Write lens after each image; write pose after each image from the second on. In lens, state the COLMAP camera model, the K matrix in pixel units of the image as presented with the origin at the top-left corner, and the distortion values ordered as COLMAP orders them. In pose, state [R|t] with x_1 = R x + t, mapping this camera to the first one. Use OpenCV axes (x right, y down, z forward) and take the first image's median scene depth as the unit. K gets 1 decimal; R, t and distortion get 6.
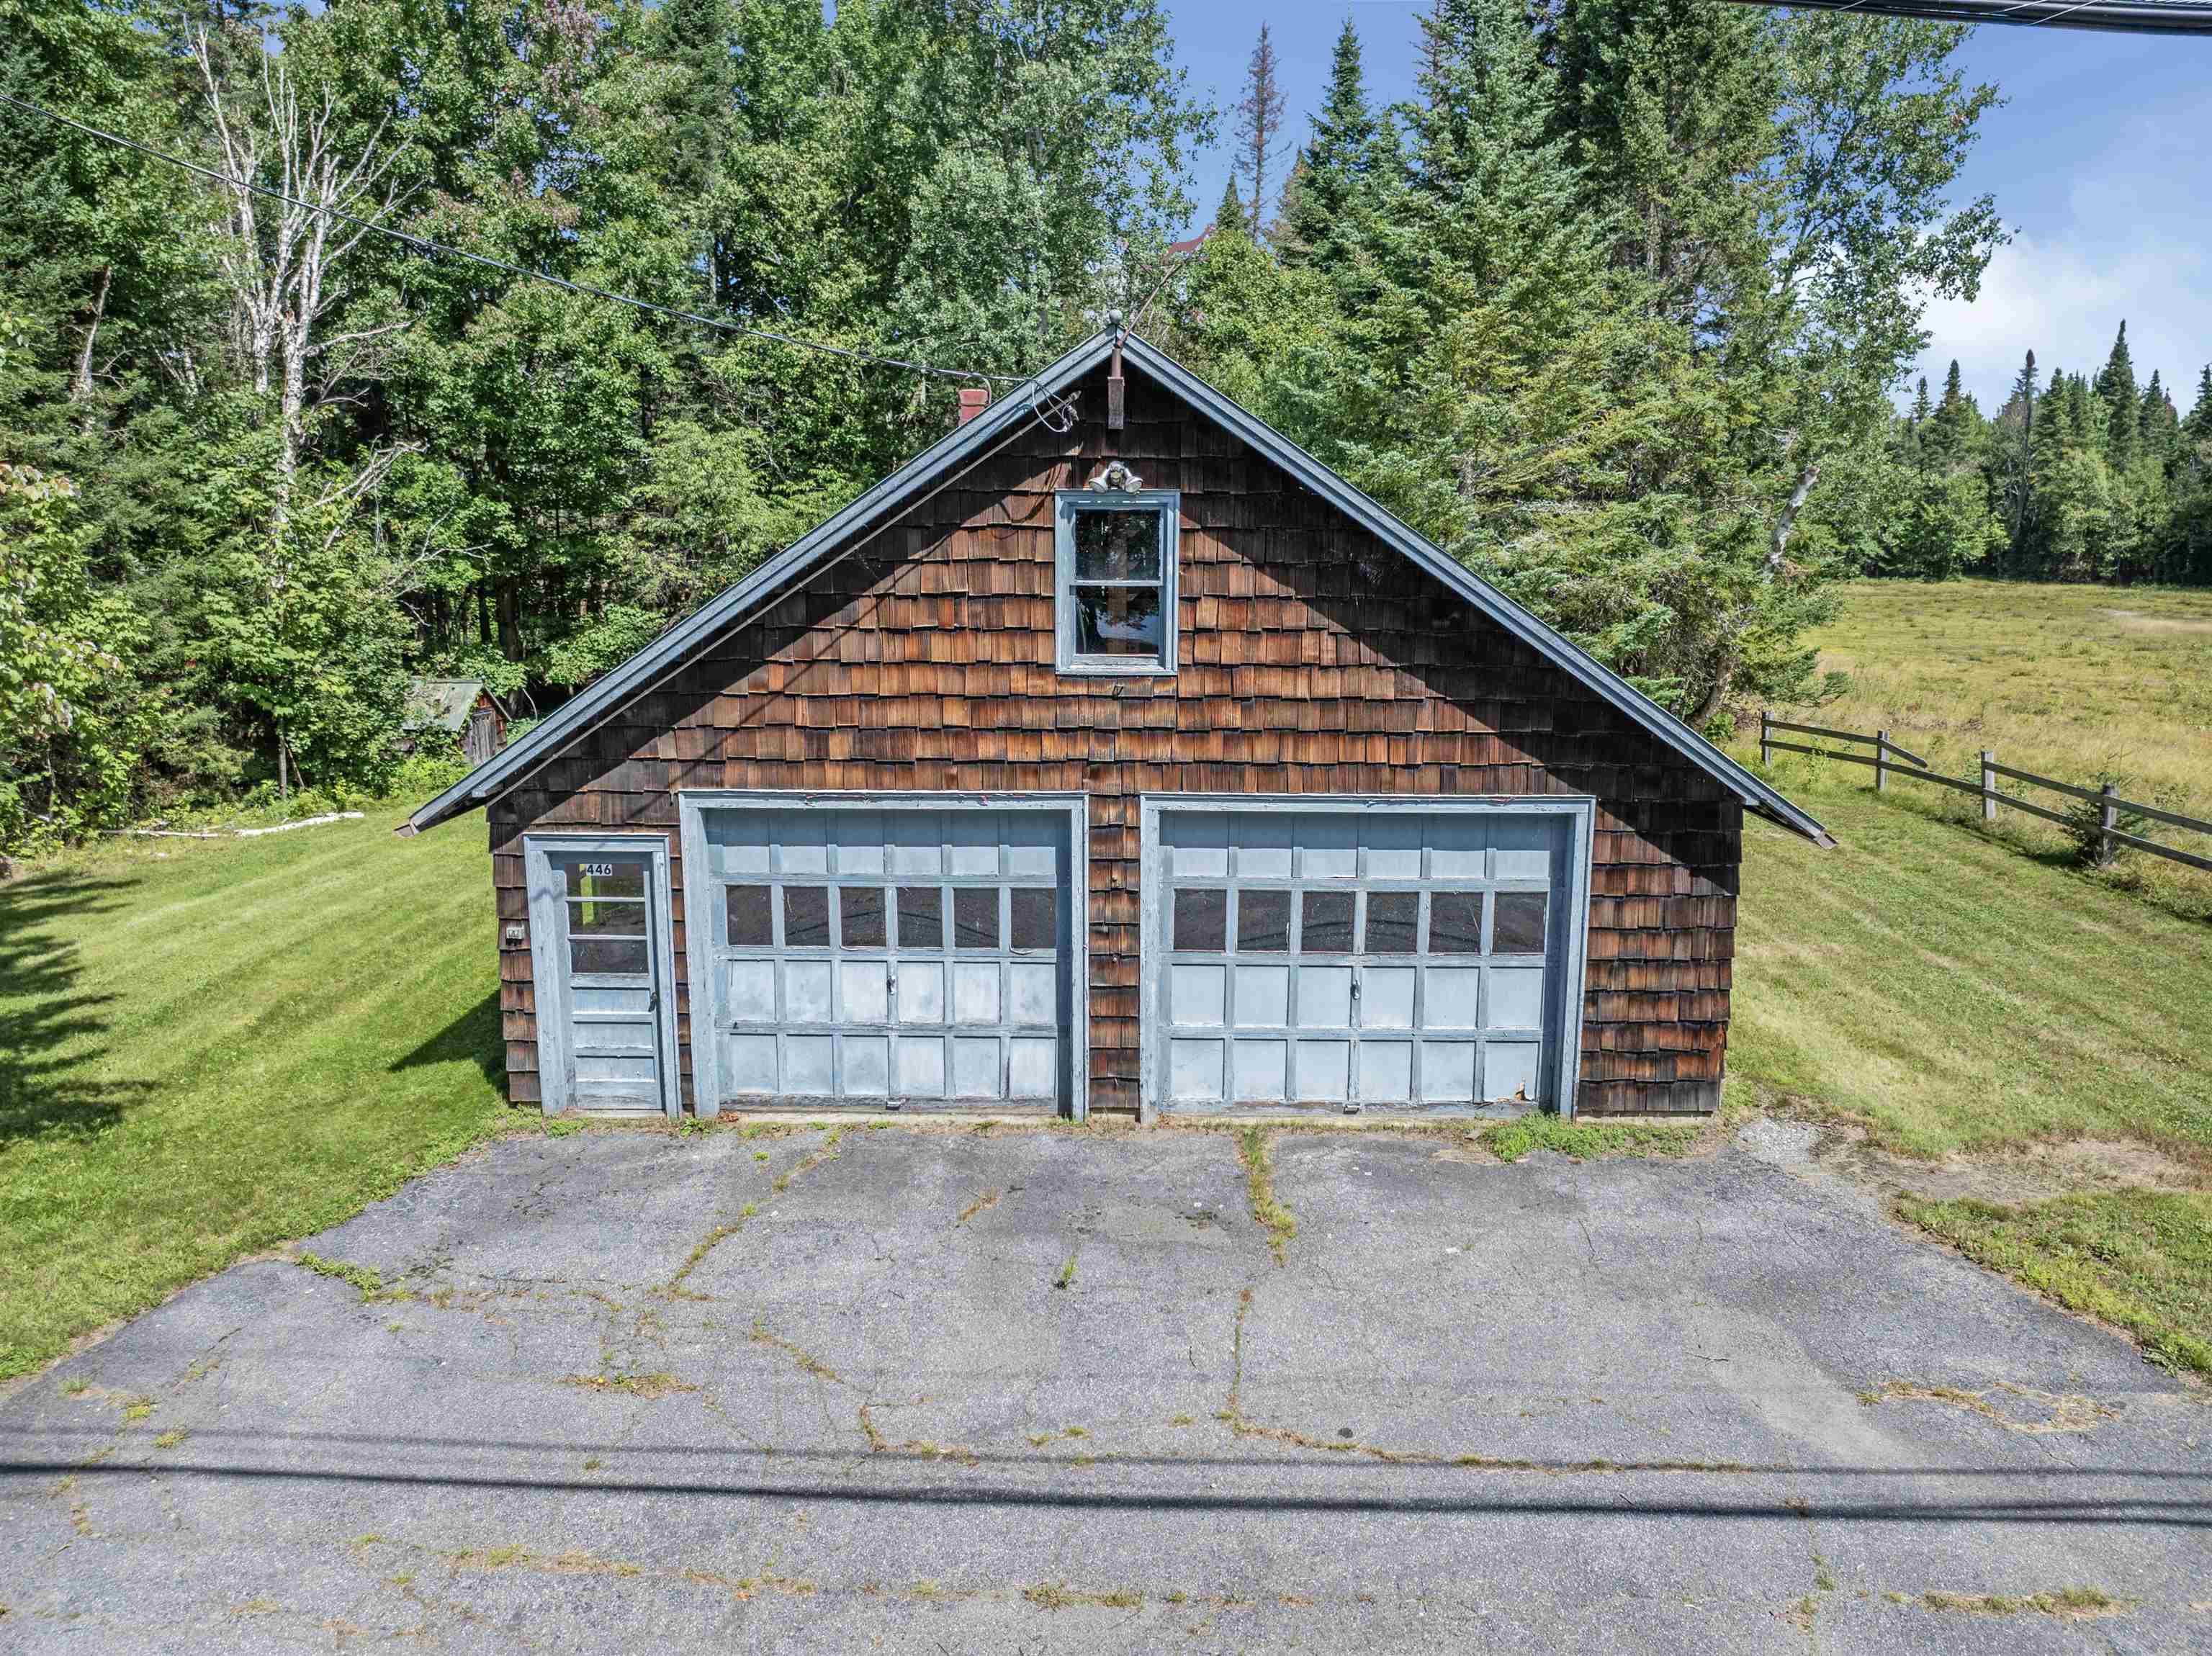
lens RADIAL K [[1570.2, 0, 1118.1], [0, 1570.2, 825.1], [0, 0, 1]] dist [-0.048155, 0.015479]
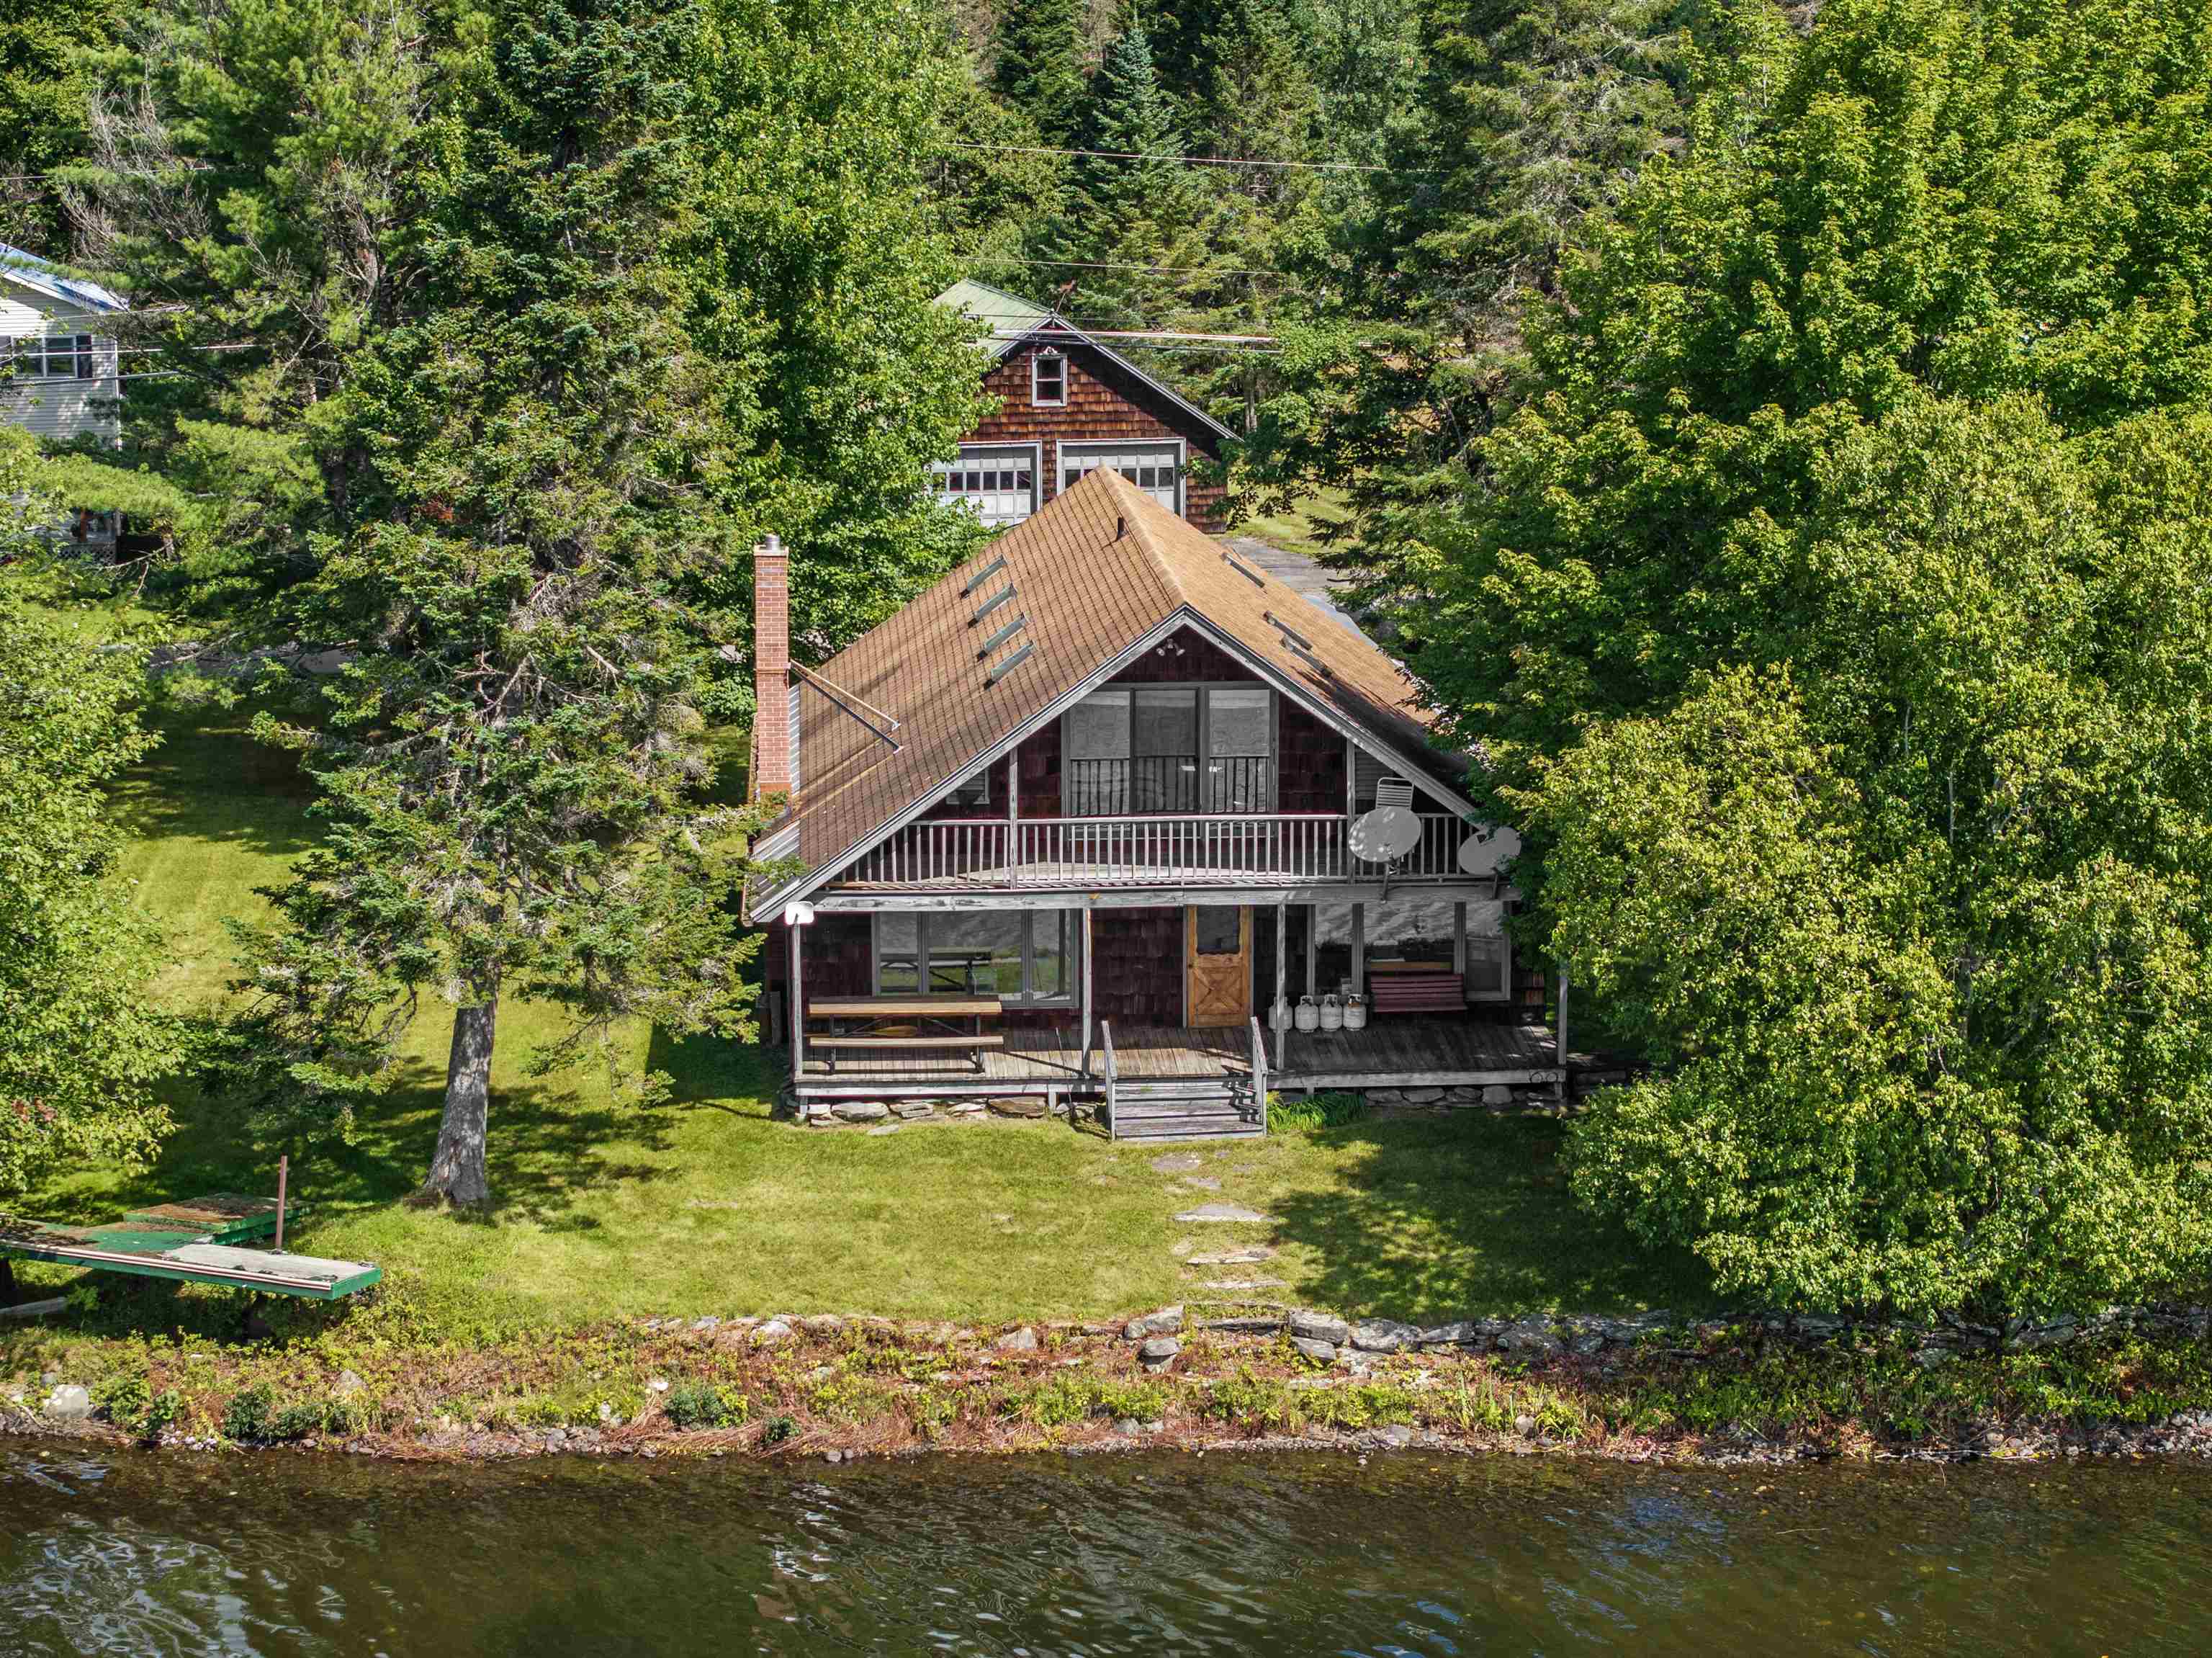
lens RADIAL K [[4452.3, 0, 1123.3], [0, 4452.3, 812.5], [0, 0, 1]] dist [-0.065147, 0.000000]
pose [[0.974314, -0.047030, 0.220227, -1.998478], [0.046033, 0.998893, 0.009661, 0.695391], [-0.220437, 0.000725, 0.975401, -8.415195]]
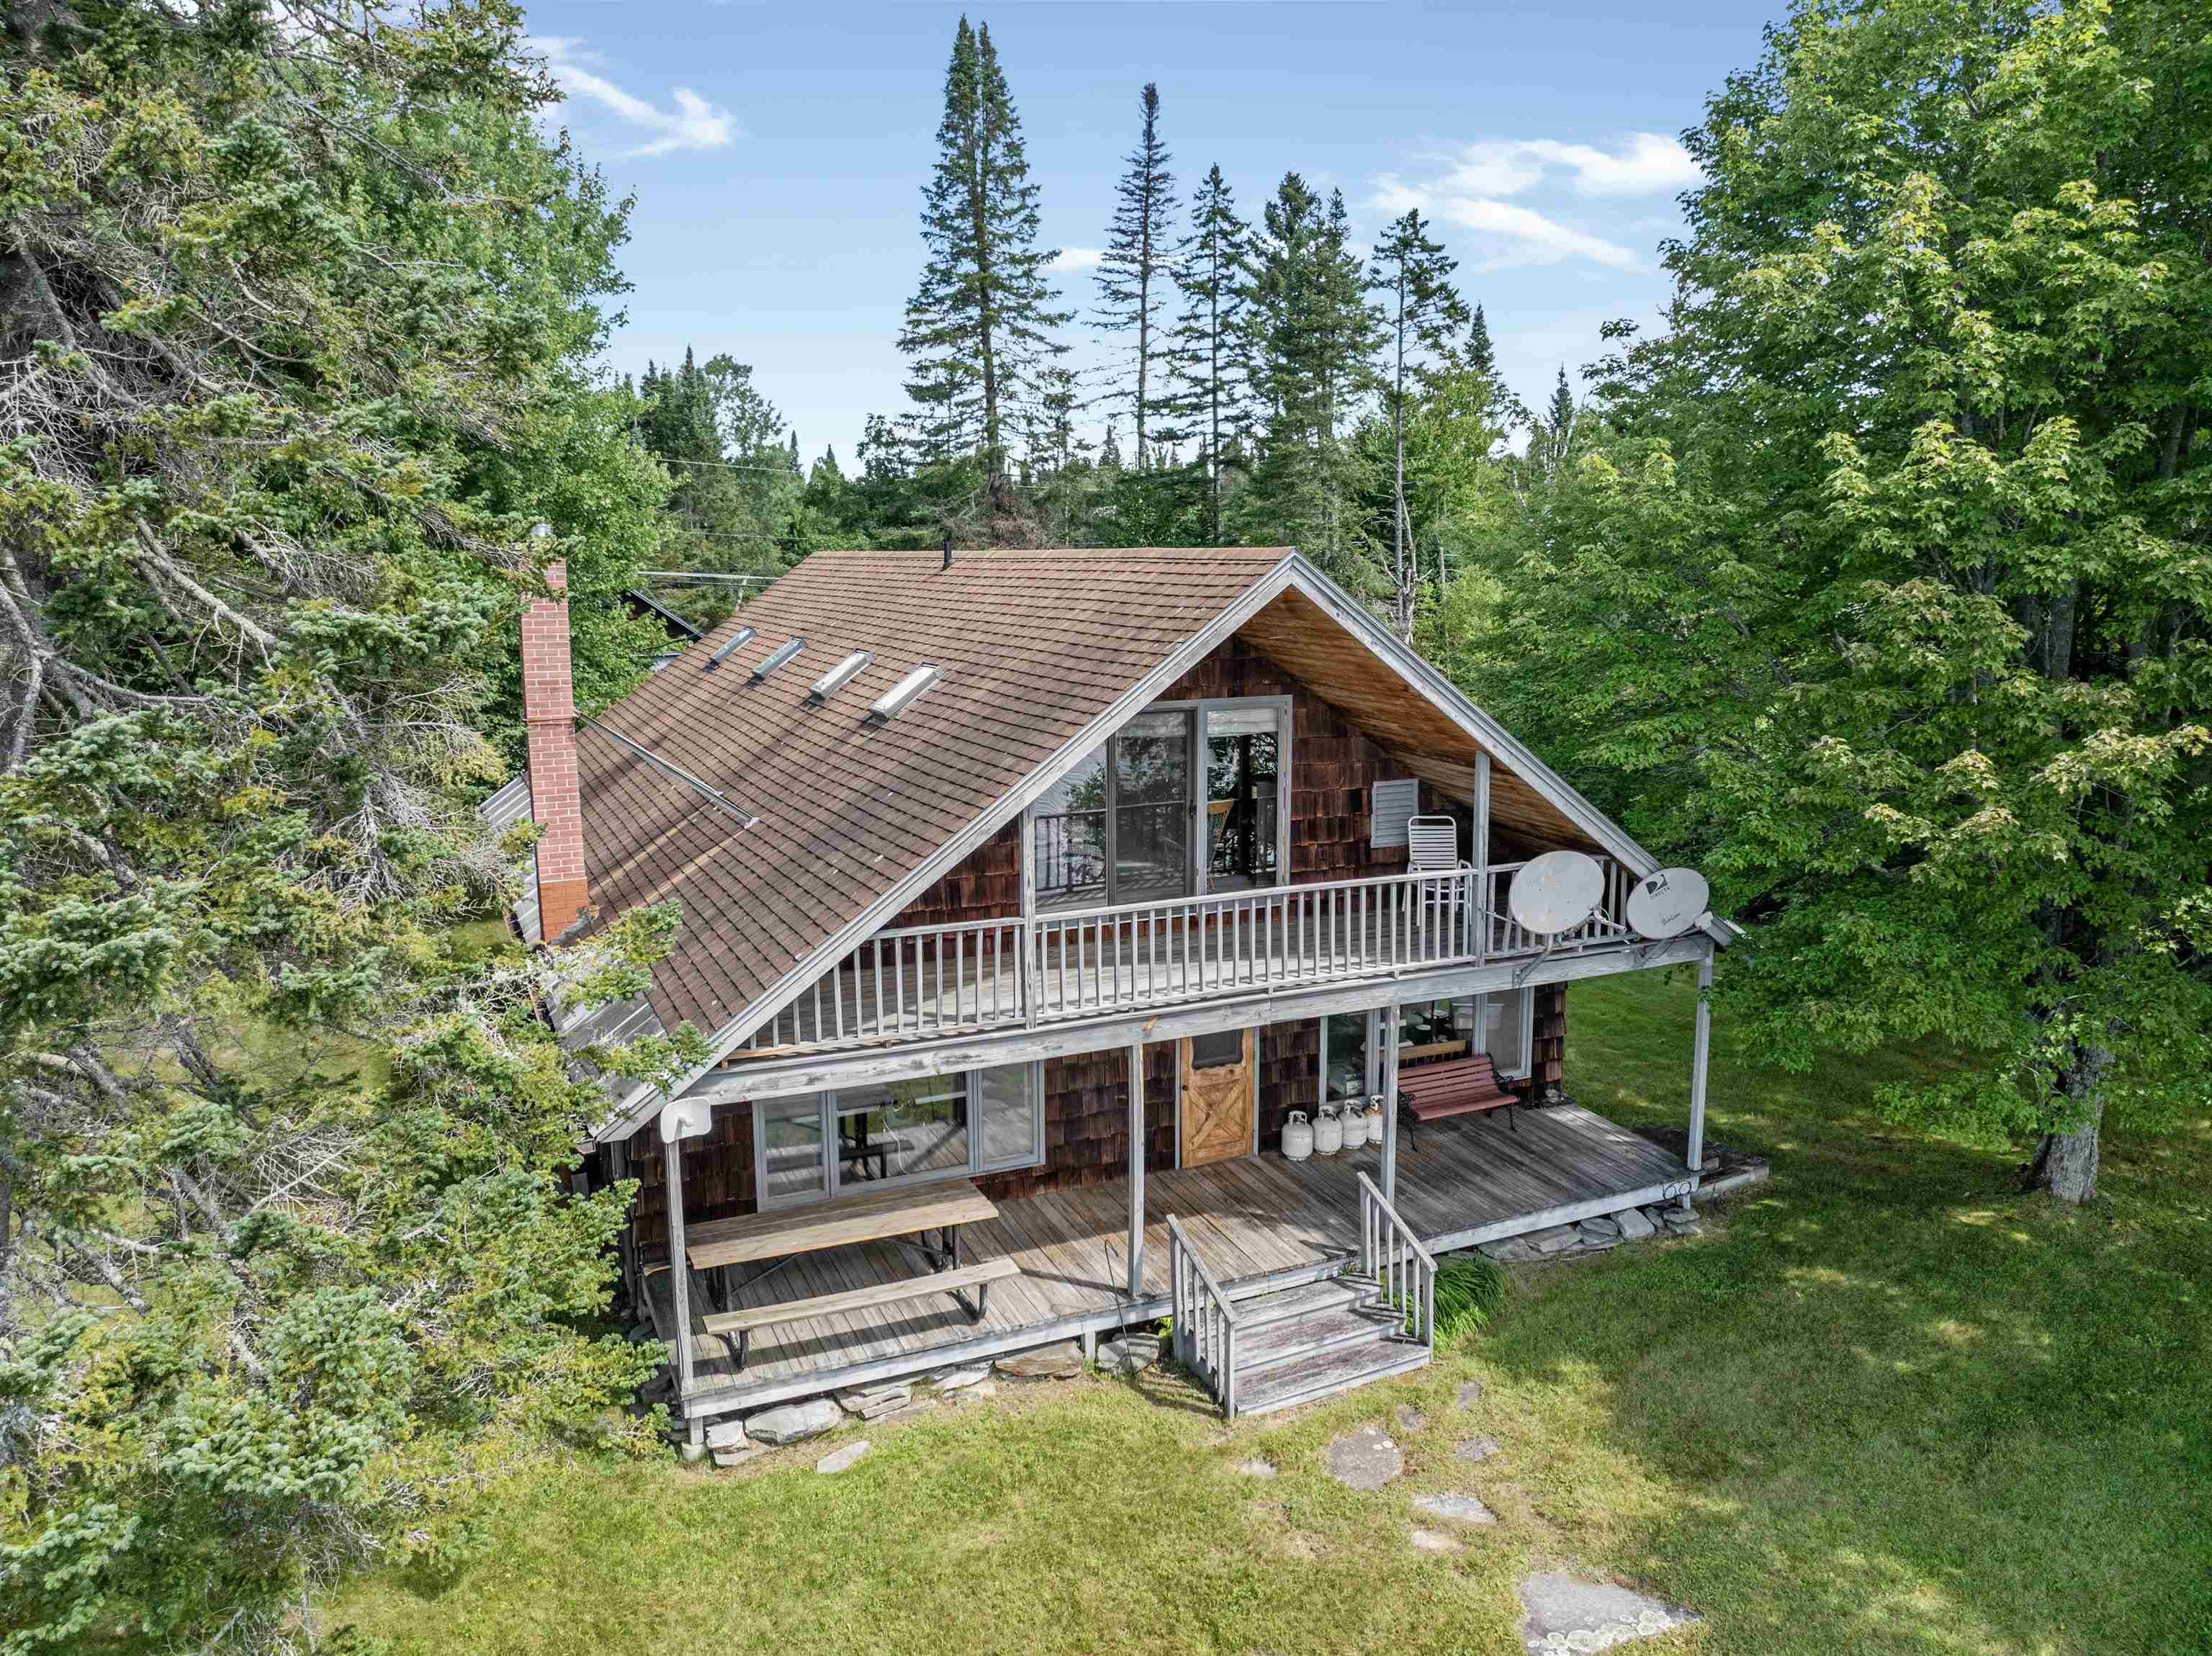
lens RADIAL K [[1570.2, 0, 1129.7], [0, 1570.2, 816.1], [0, 0, 1]] dist [-0.048155, 0.015479]
pose [[0.830296, -0.098406, 0.548566, -1.561061], [0.108428, 0.994003, 0.014199, 0.671380], [-0.546673, 0.047691, 0.835987, -4.612013]]
